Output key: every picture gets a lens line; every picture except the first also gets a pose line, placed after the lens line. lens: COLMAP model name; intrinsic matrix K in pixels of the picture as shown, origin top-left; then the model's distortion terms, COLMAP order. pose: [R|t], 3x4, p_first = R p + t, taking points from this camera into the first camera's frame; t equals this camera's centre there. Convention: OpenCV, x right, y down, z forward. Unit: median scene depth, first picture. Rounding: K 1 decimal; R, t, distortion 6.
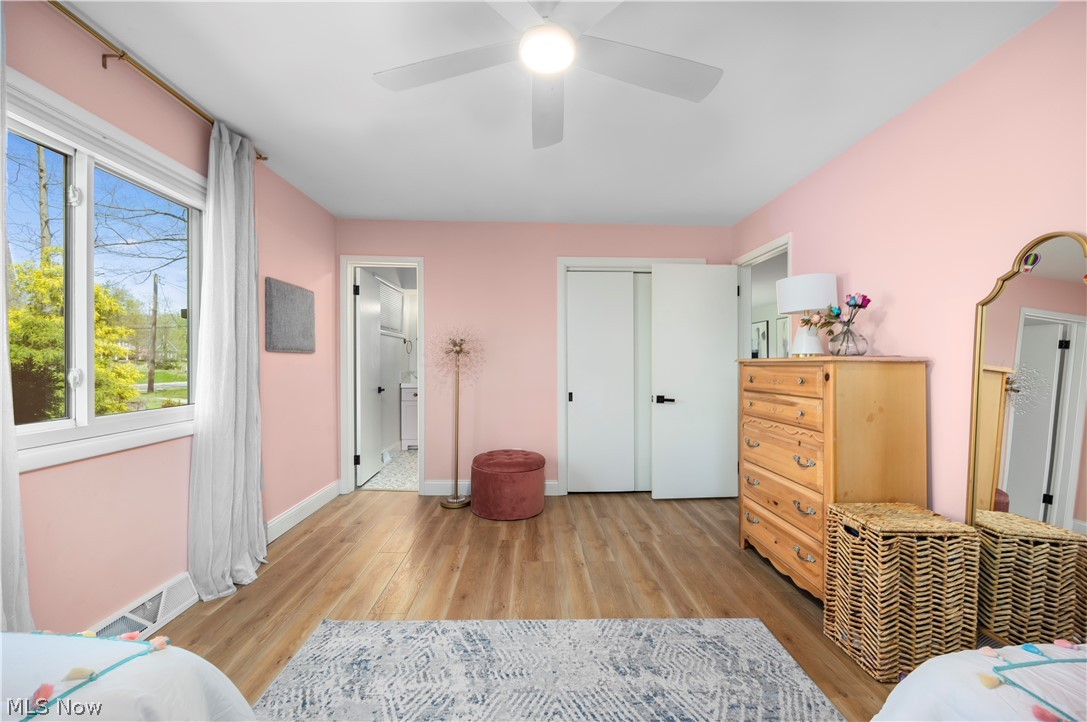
lens RADIAL K [[439.9, 0, 543.7], [0, 439.9, 364.1], [0, 0, 1]] dist [-0.002409, 0.000096]
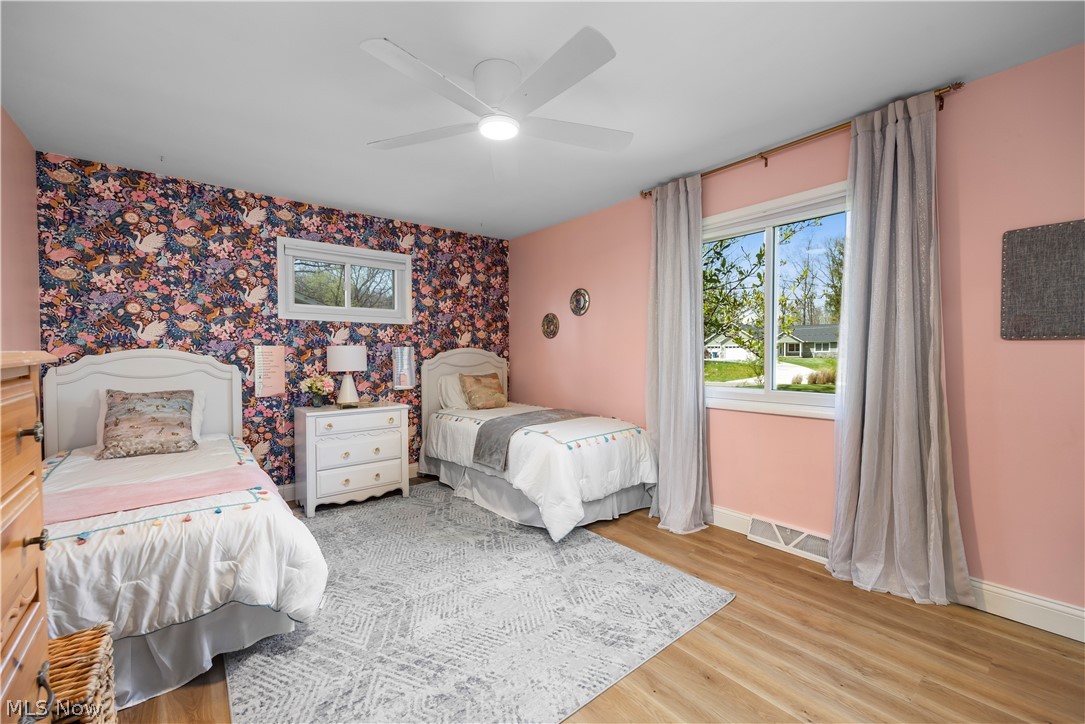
lens RADIAL K [[439.1, 0, 544.1], [0, 439.1, 357.7], [0, 0, 1]] dist [-0.002409, 0.000096]
pose [[-0.797634, 0.008241, -0.603086, 0.627178], [-0.002030, 0.999864, 0.016348, -0.028296], [0.603139, 0.014264, -0.797509, 1.849191]]
